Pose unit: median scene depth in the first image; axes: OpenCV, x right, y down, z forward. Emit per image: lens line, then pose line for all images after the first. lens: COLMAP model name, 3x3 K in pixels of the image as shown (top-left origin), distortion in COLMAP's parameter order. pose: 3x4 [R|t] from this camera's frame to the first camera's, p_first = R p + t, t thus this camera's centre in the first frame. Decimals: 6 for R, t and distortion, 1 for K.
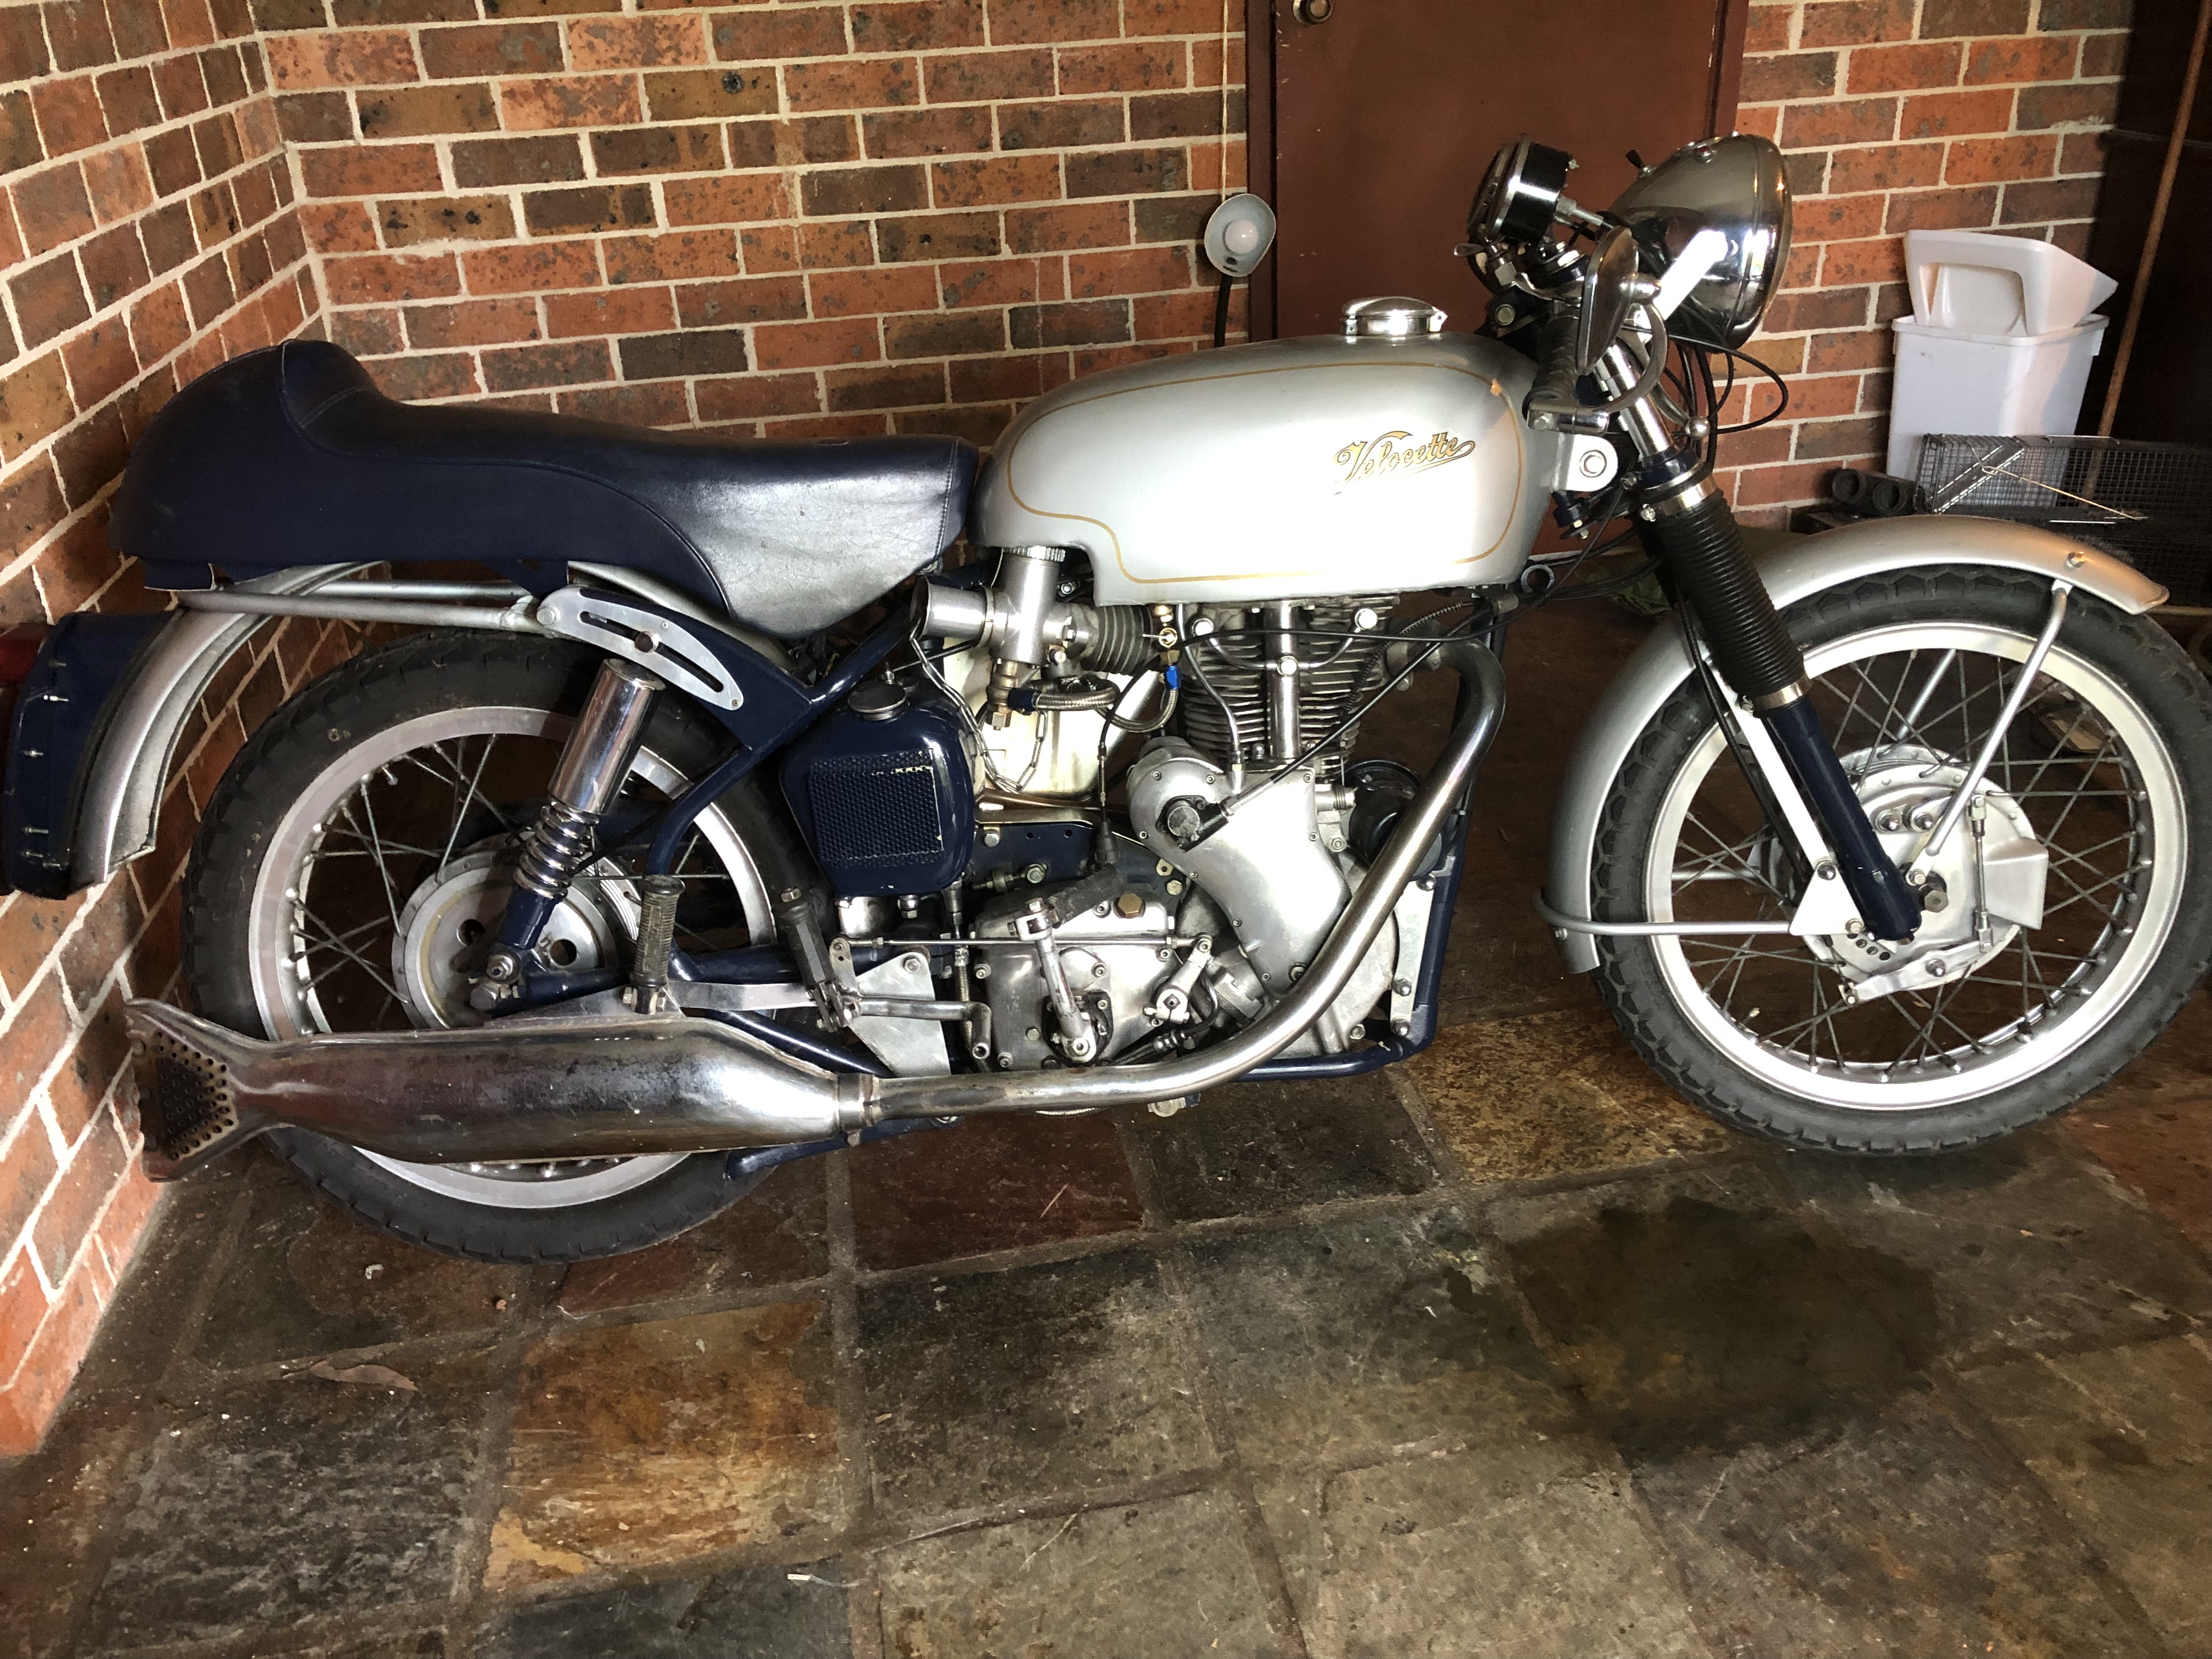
lens RADIAL K [[1804.2, 0, 1038.5], [0, 1804.2, 819.6], [0, 0, 1]] dist [-0.006495, 0.011973]
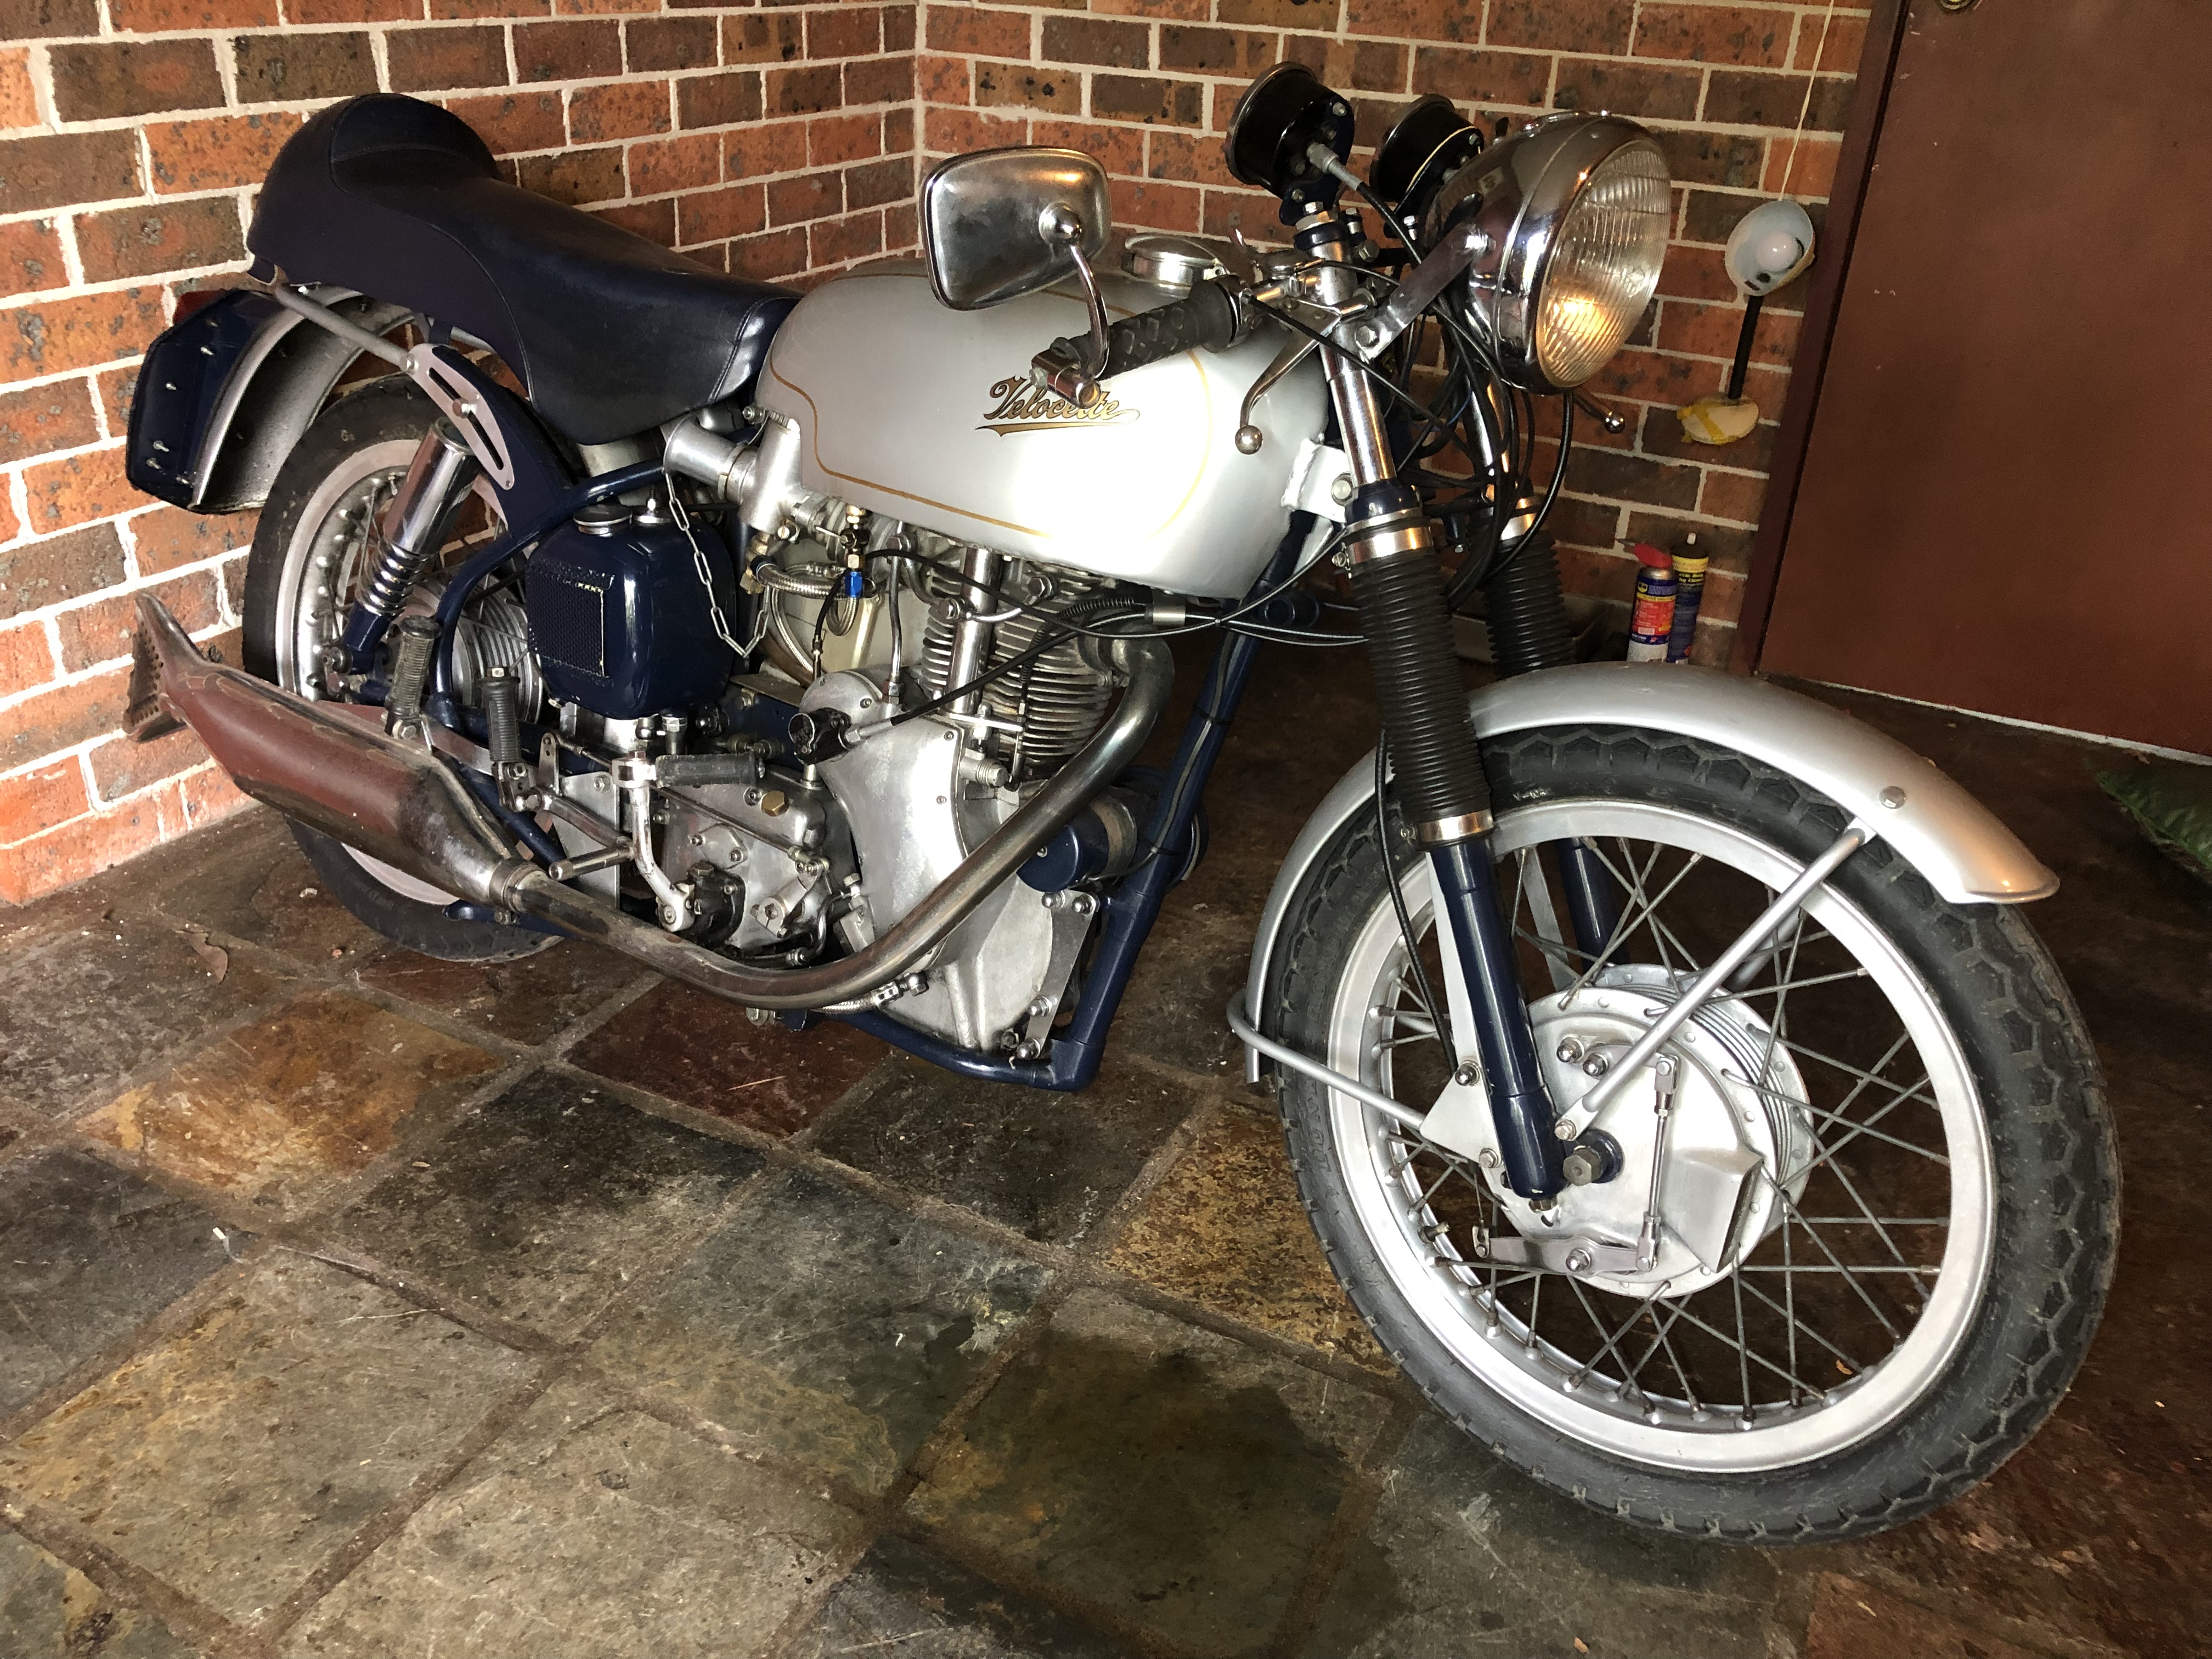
lens RADIAL K [[1797.6, 0, 1098.9], [0, 1797.6, 811.9], [0, 0, 1]] dist [-0.006184, 0.029937]
pose [[0.805474, 0.344312, -0.482349, 0.624615], [-0.337843, 0.935483, 0.103607, -0.100602], [0.486903, 0.079506, 0.869830, 0.233188]]
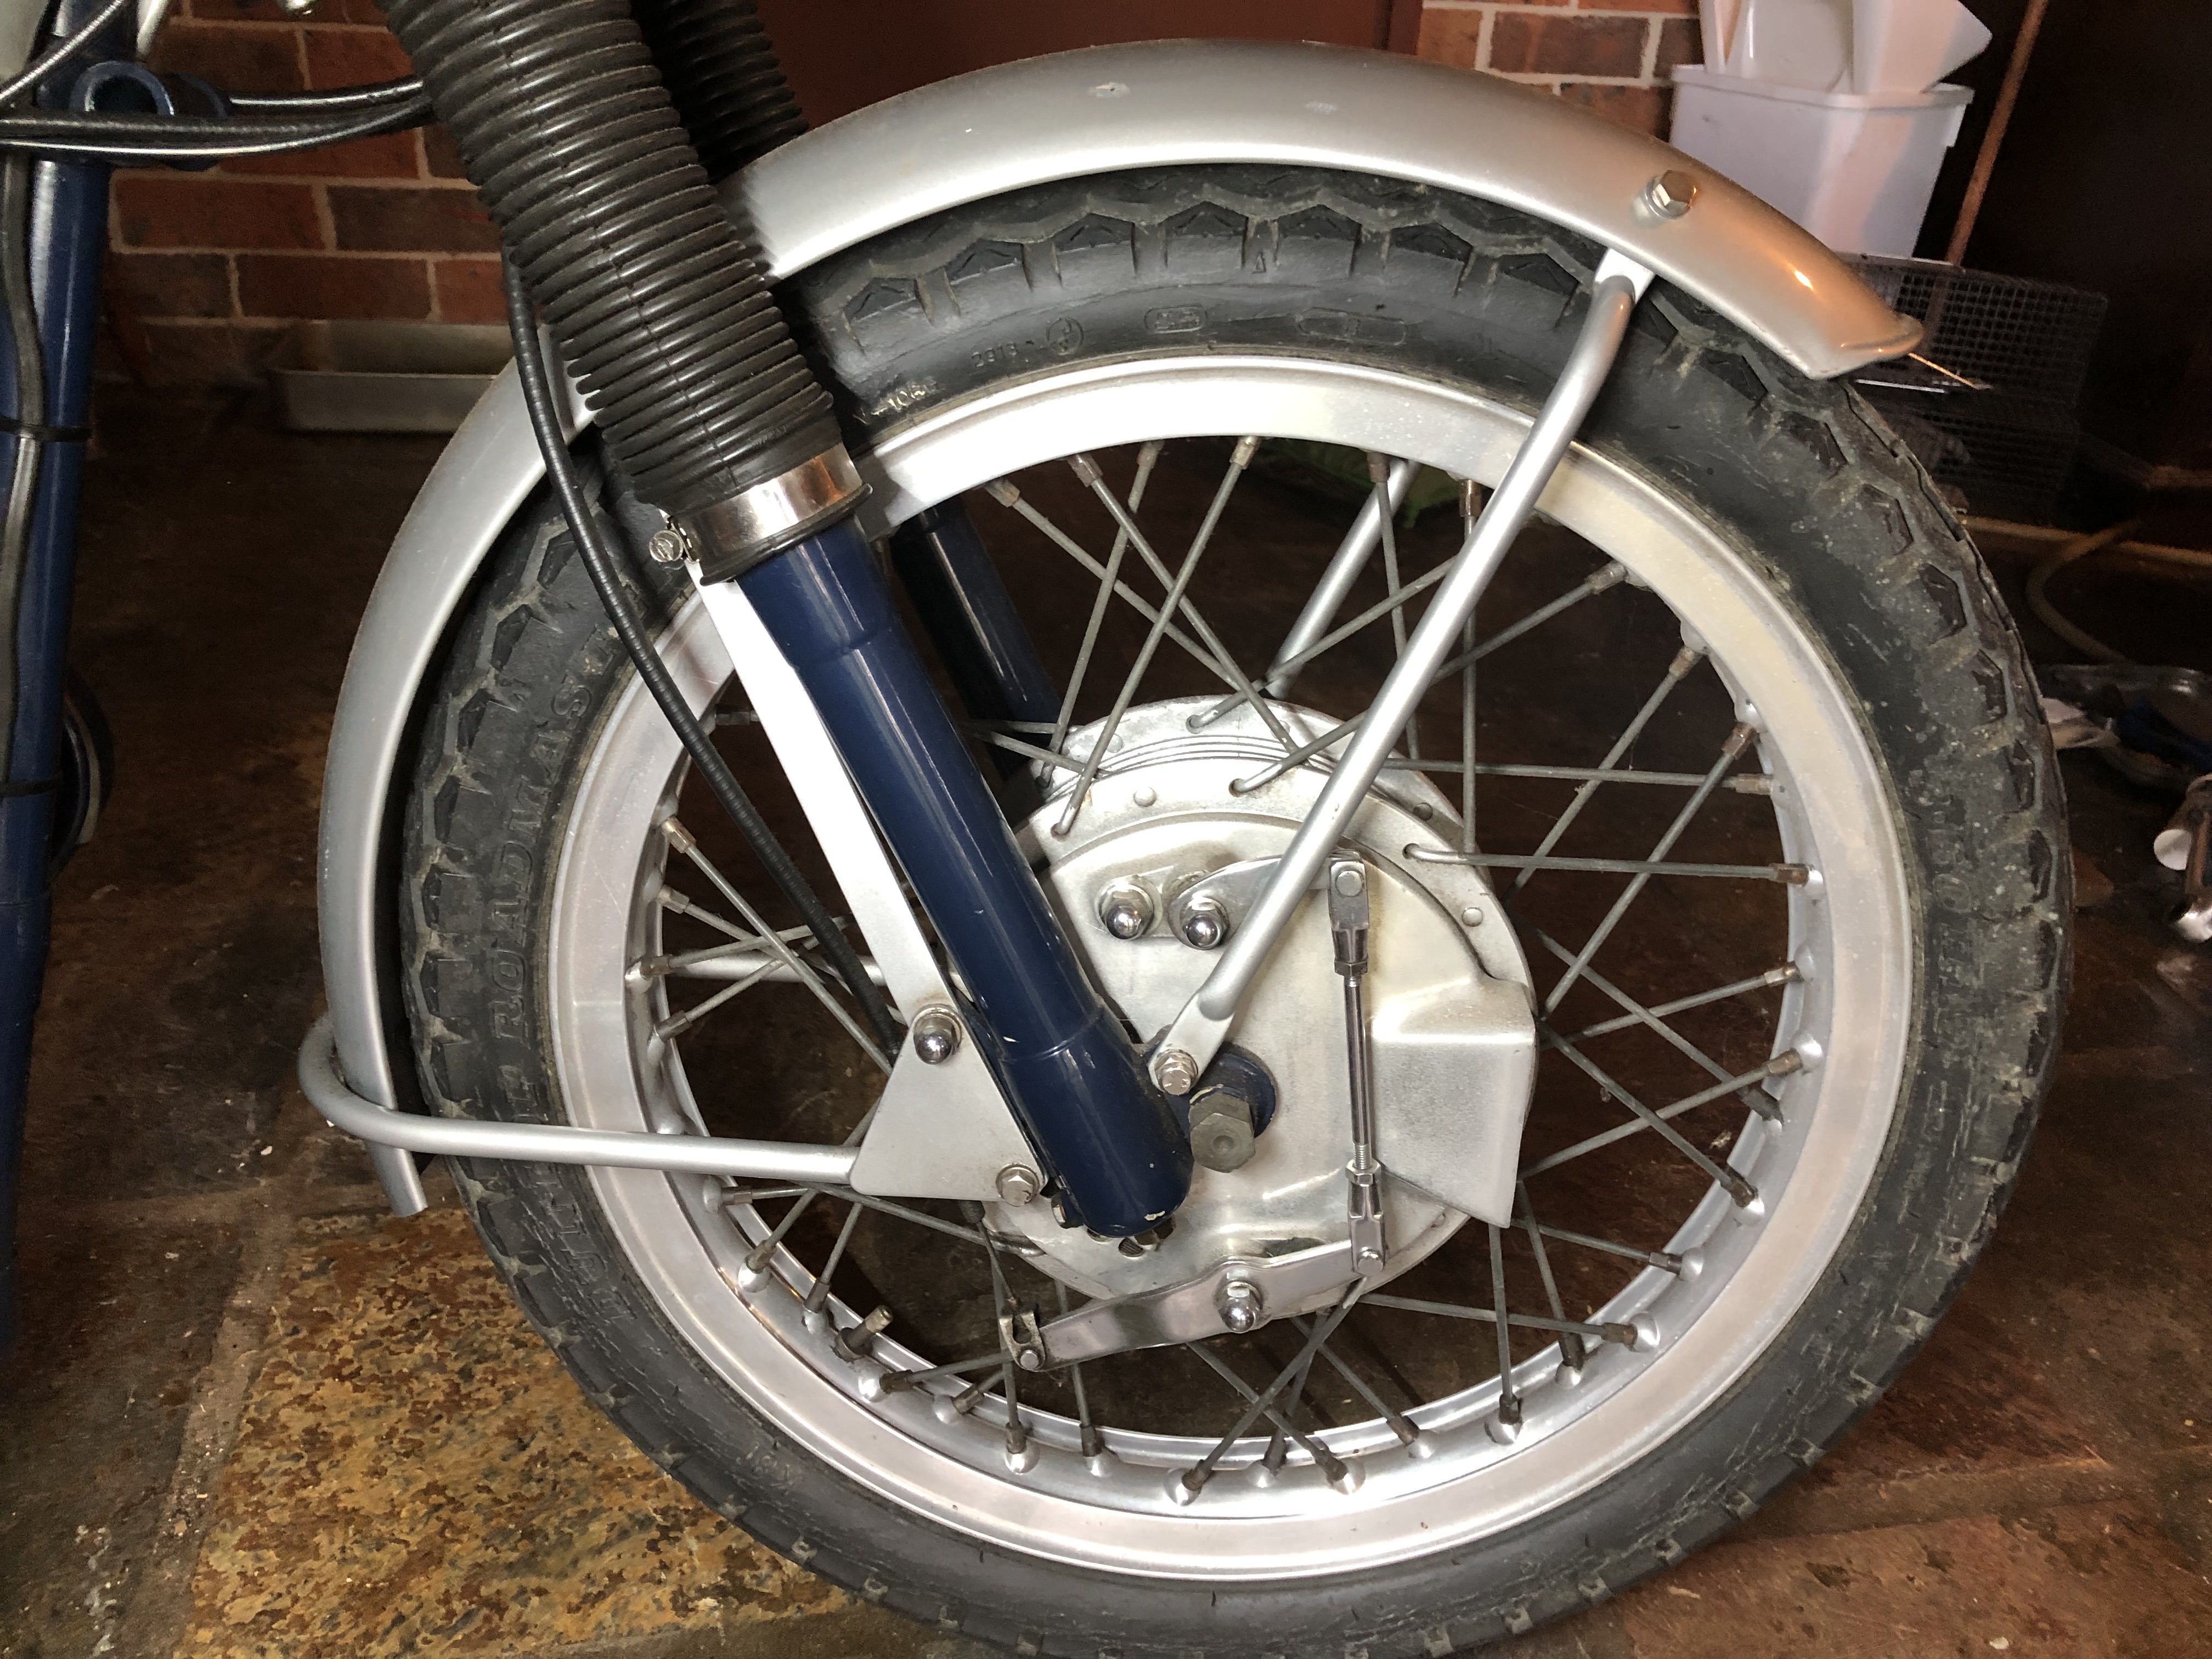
lens RADIAL K [[1797.6, 0, 1098.9], [0, 1797.6, 811.9], [0, 0, 1]] dist [-0.006184, 0.029937]
pose [[0.992853, 0.077785, 0.090516, 0.421091], [-0.083172, 0.994885, 0.057334, -0.037740], [-0.085593, -0.064453, 0.994243, 0.628109]]
